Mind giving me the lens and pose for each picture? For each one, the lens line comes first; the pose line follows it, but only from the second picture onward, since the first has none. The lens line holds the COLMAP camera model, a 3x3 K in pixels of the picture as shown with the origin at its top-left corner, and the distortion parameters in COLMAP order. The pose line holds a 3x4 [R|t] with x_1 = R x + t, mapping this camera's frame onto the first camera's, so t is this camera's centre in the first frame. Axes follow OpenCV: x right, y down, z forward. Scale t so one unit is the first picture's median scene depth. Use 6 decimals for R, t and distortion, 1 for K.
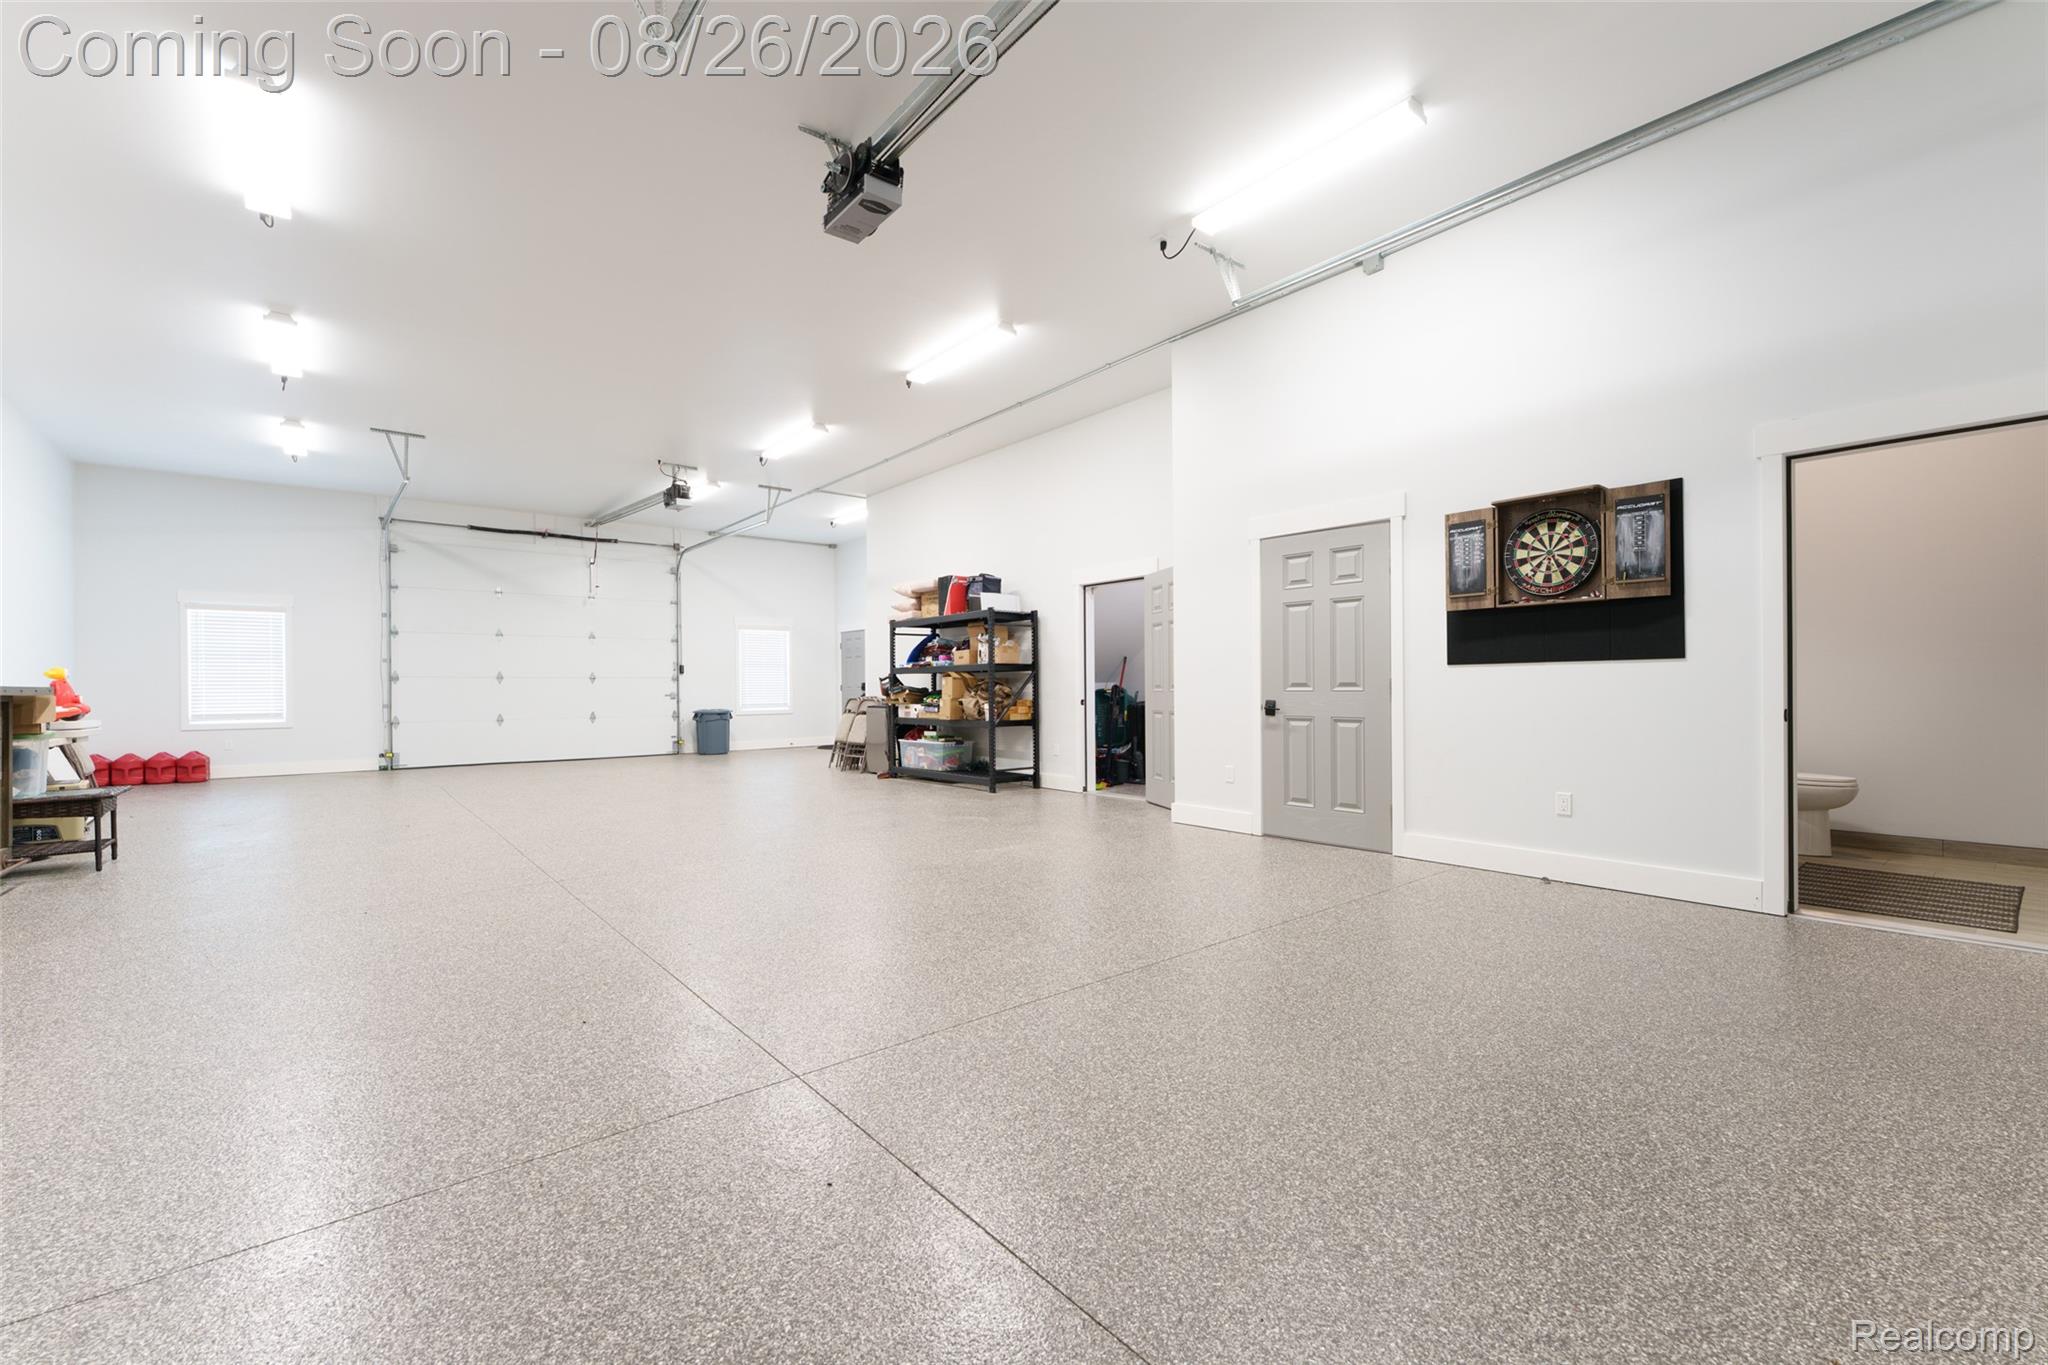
lens RADIAL K [[853.5, 0, 1023.1], [0, 853.5, 688.3], [0, 0, 1]] dist [-0.001836, -0.000454]
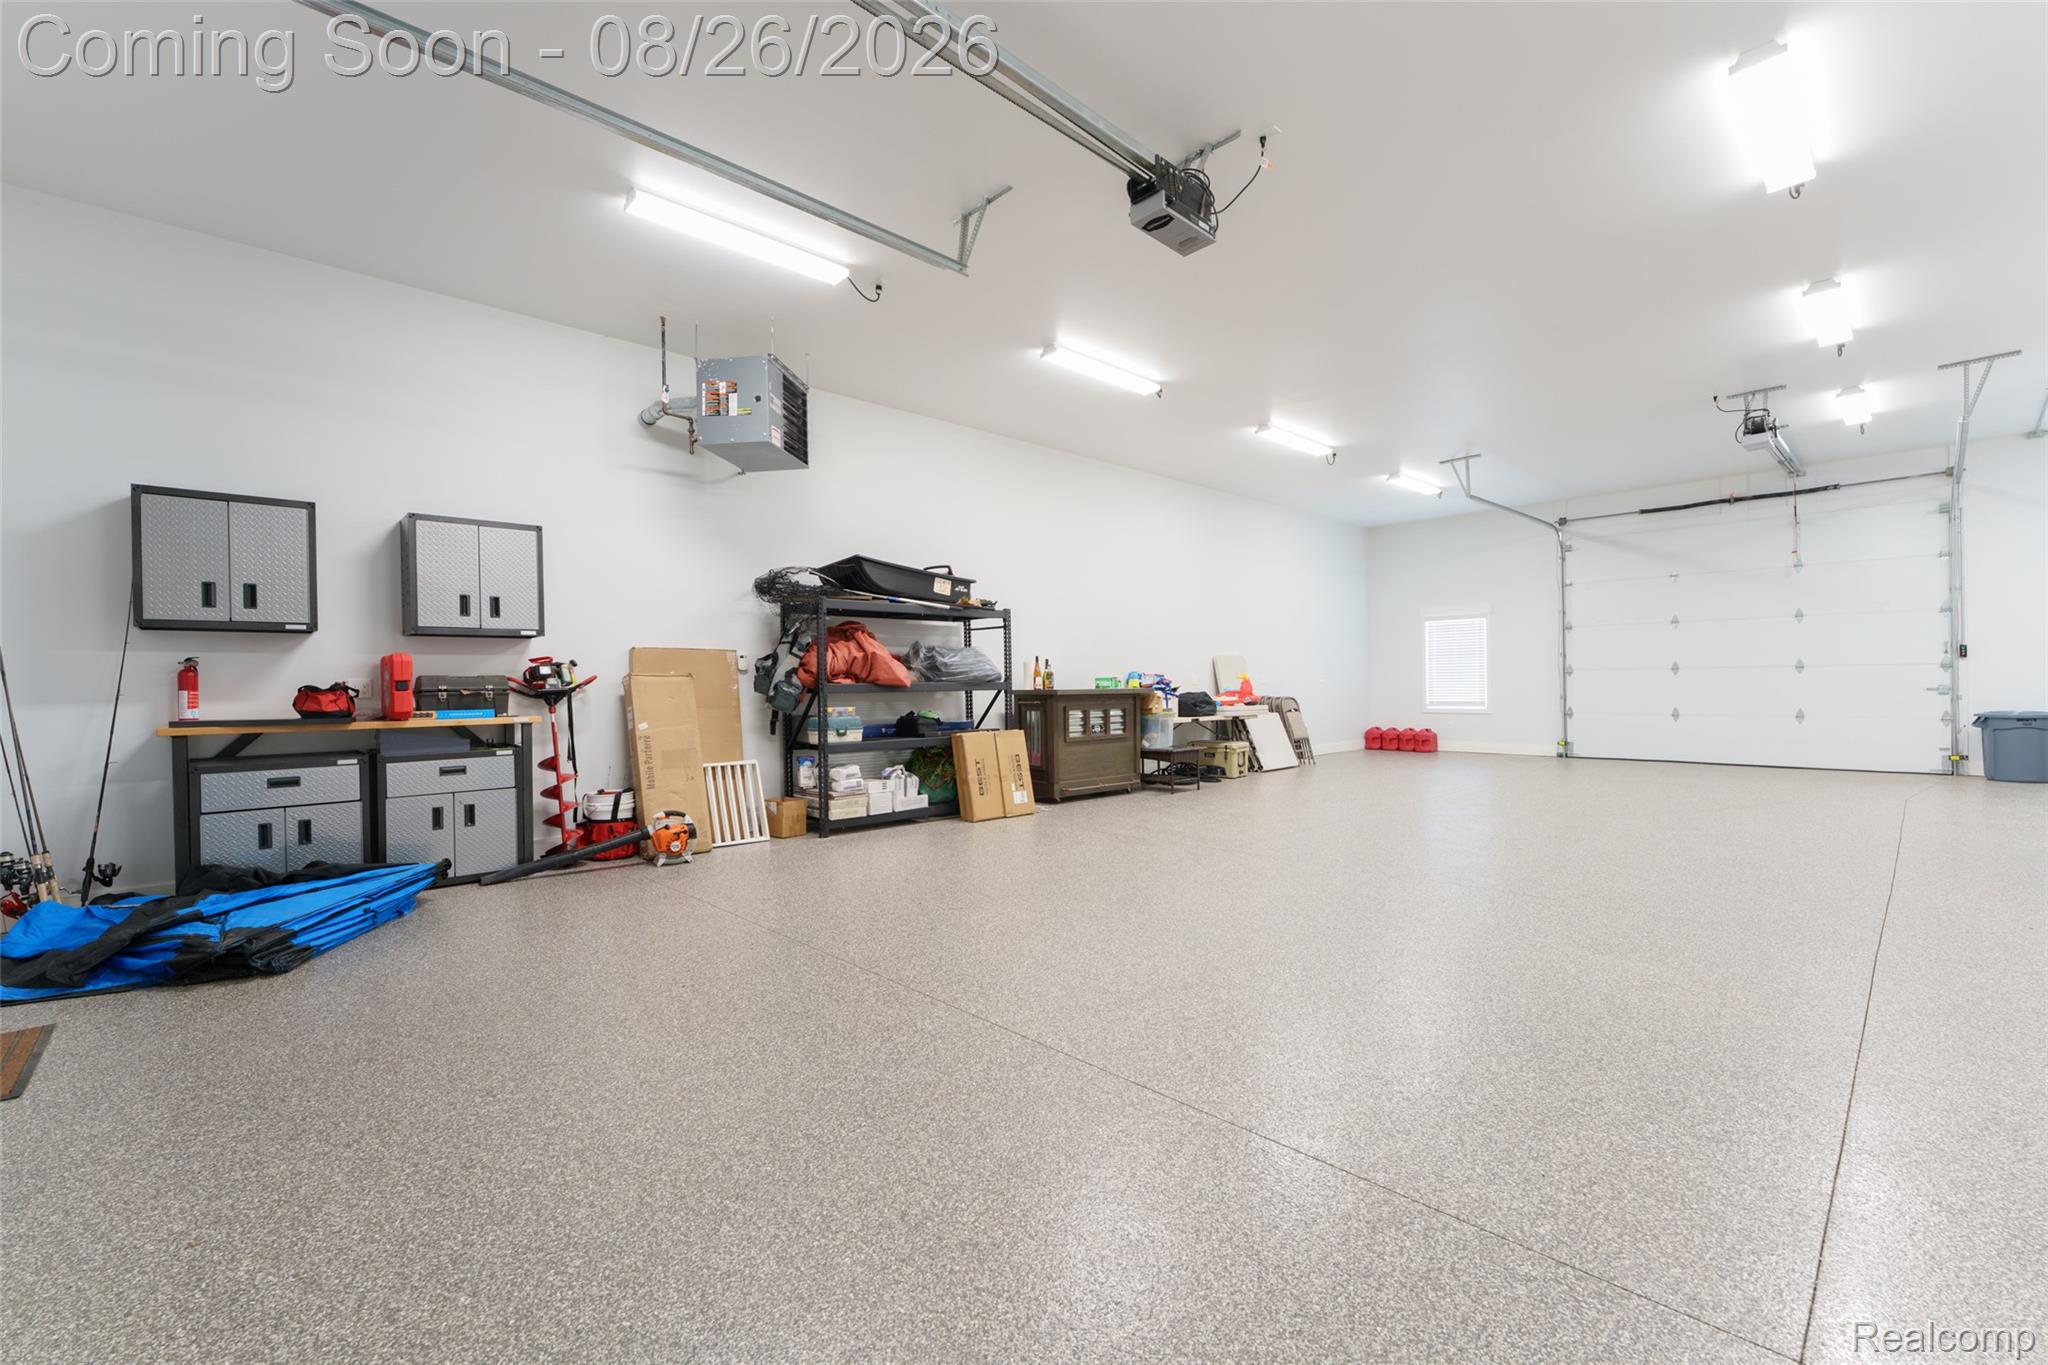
lens RADIAL K [[857.5, 0, 1024.0], [0, 857.5, 682.5], [0, 0, 1]] dist [-0.009178, 0.000672]
pose [[0.070176, 0.005228, -0.997521, 0.271143], [0.010045, 0.999932, 0.005948, -0.010675], [0.997484, -0.010437, 0.070118, 0.253897]]
